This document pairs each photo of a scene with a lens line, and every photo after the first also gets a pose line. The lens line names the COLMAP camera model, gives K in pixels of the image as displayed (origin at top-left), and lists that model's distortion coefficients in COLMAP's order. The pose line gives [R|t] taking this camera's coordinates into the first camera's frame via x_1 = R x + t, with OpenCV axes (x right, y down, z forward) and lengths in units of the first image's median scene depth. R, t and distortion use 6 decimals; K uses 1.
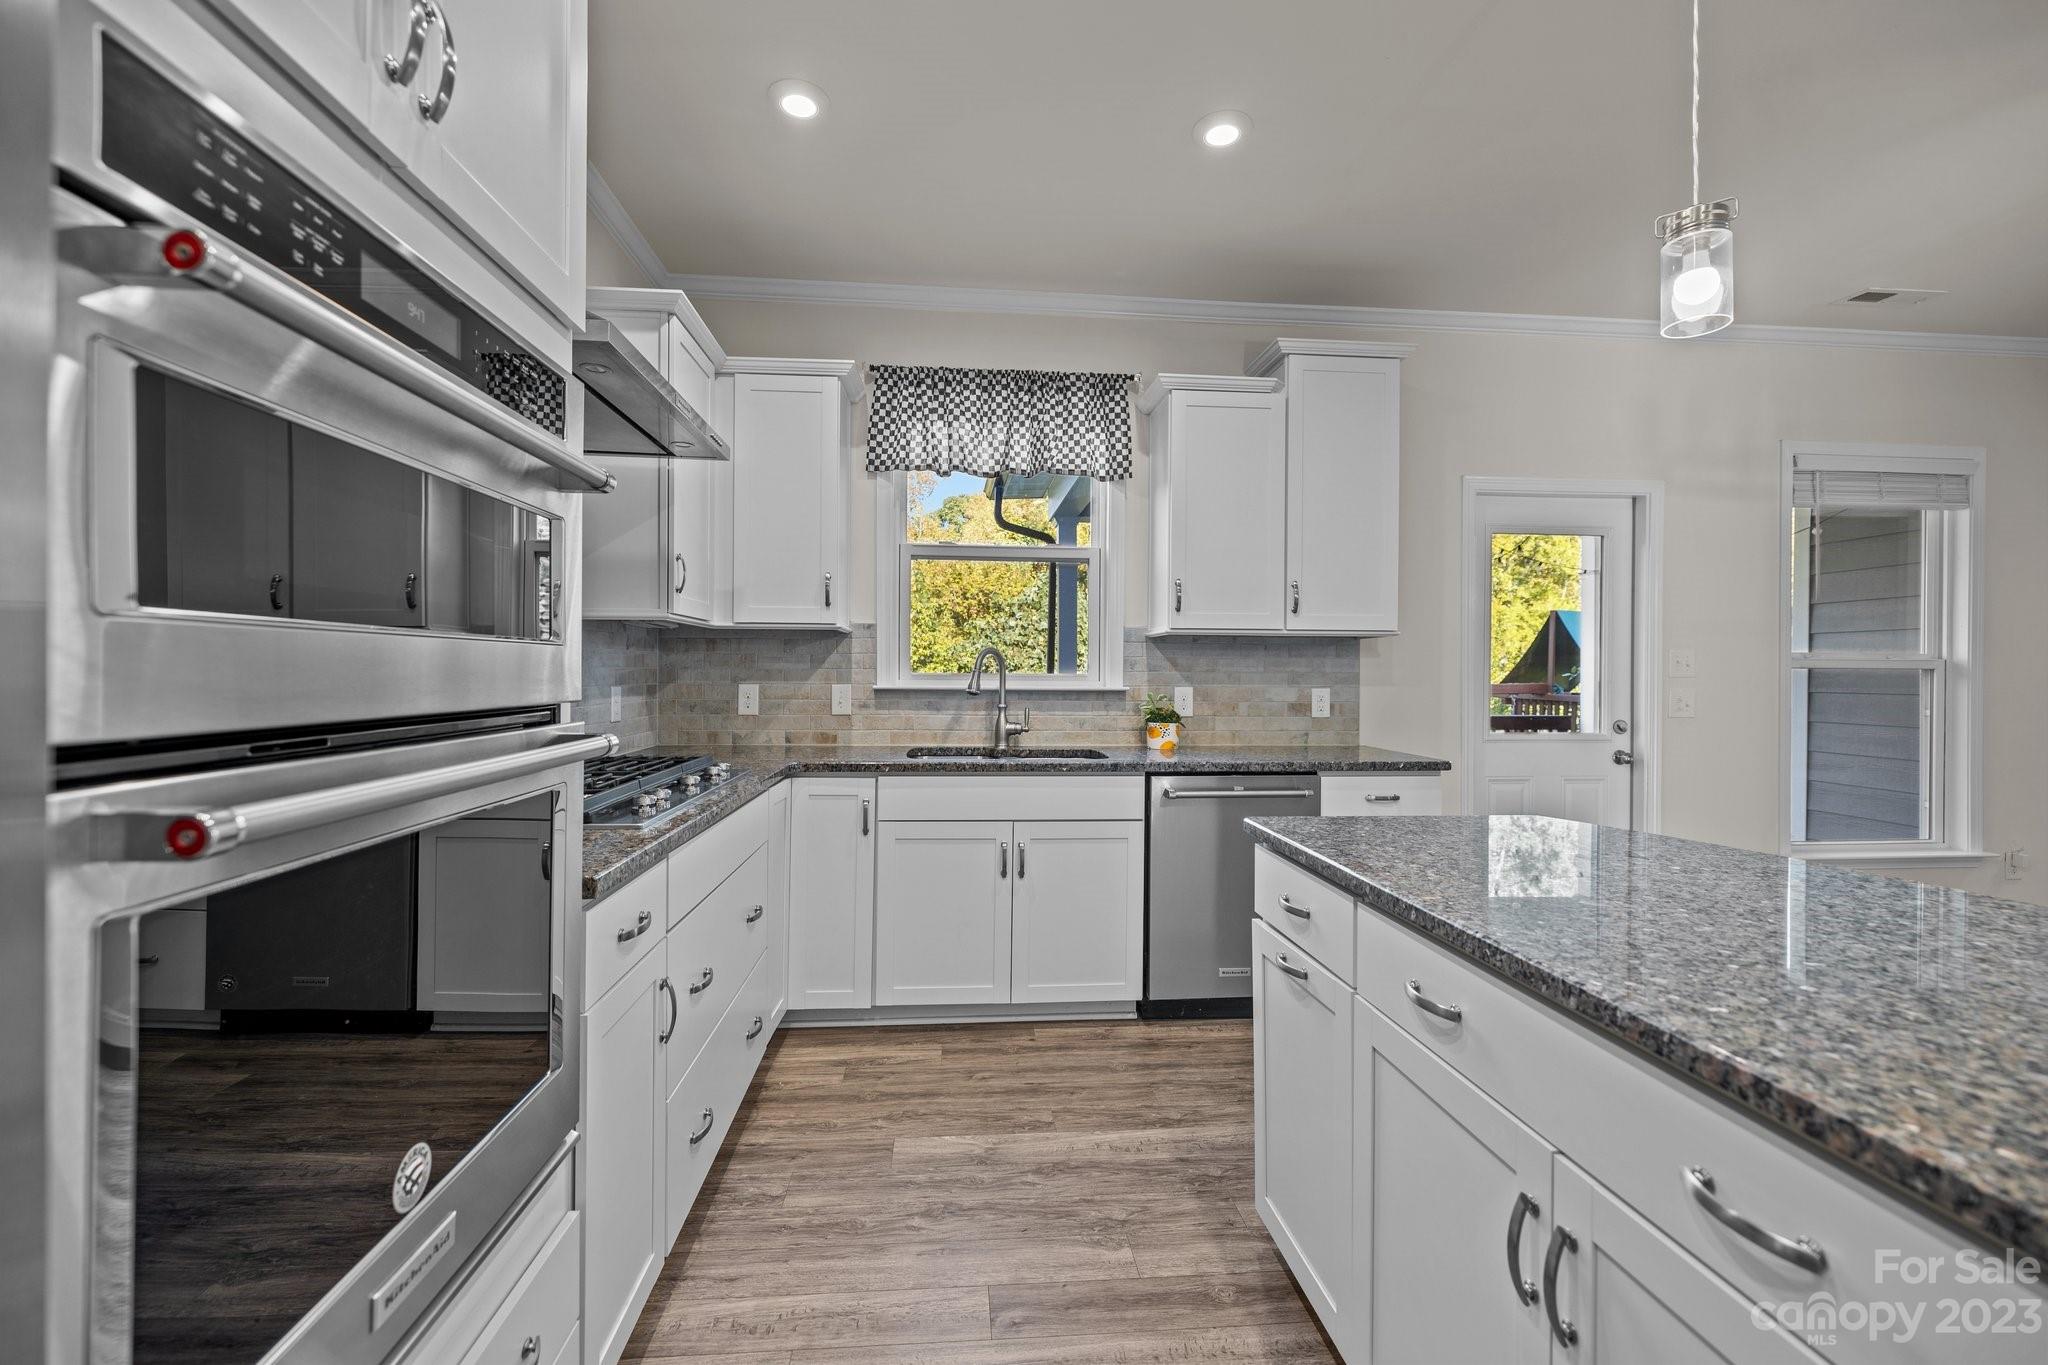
lens RADIAL K [[863.6, 0, 1030.4], [0, 863.6, 671.8], [0, 0, 1]] dist [0.001849, 0.000750]
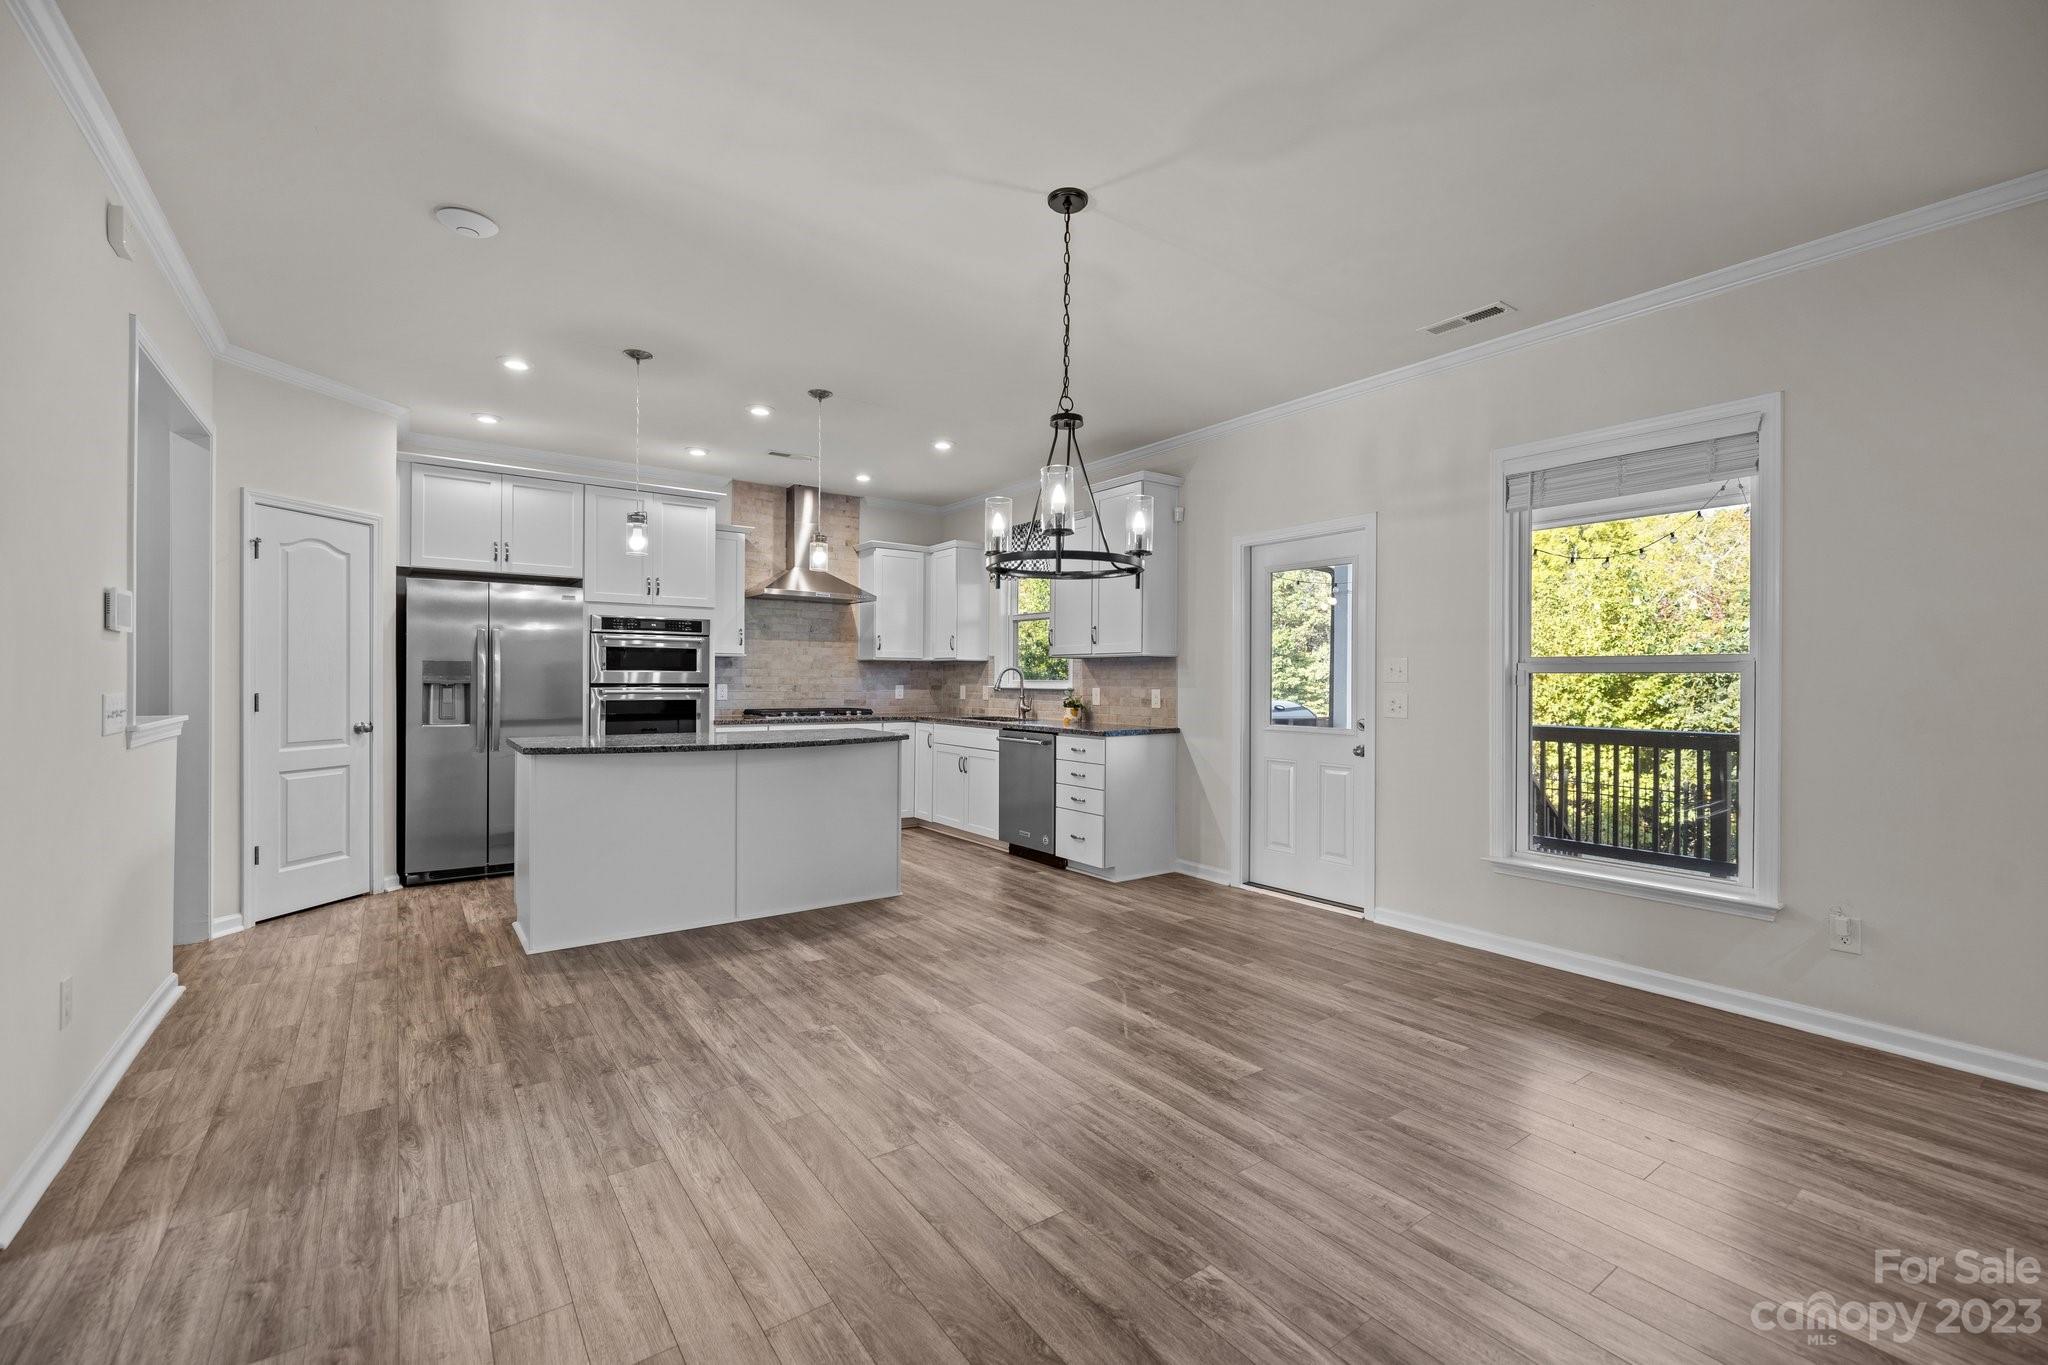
lens RADIAL K [[863.6, 0, 1018.9], [0, 863.6, 683.4], [0, 0, 1]] dist [0.001849, 0.000750]
pose [[0.509869, 0.000594, -0.860252, 1.617061], [-0.003066, 0.999995, -0.001127, 0.011202], [0.860247, 0.003212, 0.509868, 0.001110]]
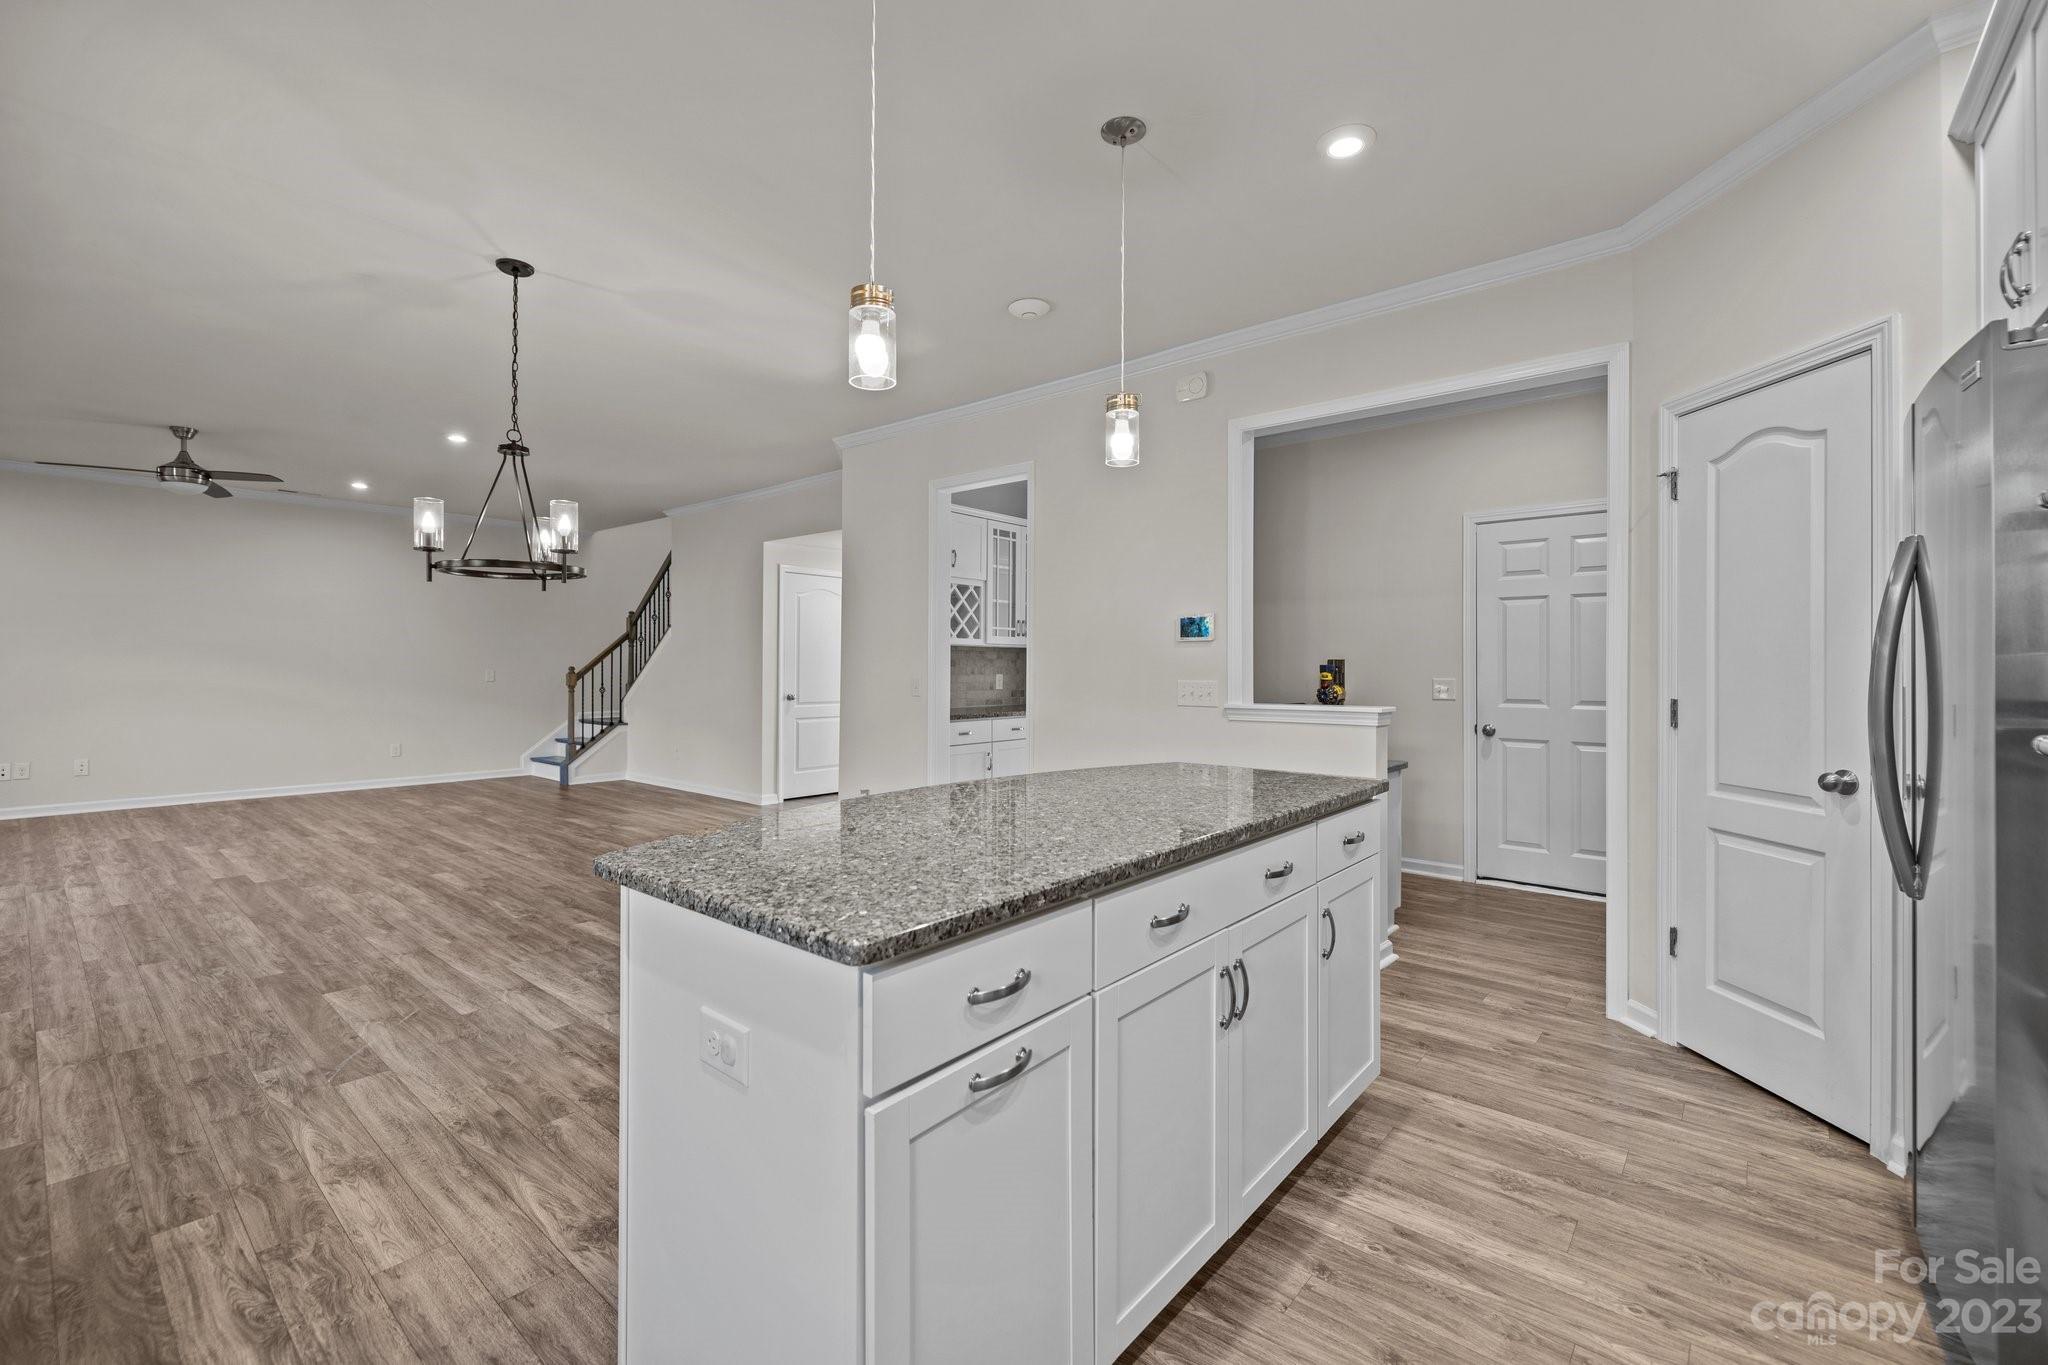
lens RADIAL K [[863.6, 0, 1019.5], [0, 863.6, 667.4], [0, 0, 1]] dist [0.001849, 0.000750]
pose [[-0.699343, -0.010916, 0.714703, -0.110039], [-0.009293, 0.999938, 0.006179, -0.001816], [-0.714726, -0.002321, -0.699401, 0.703590]]
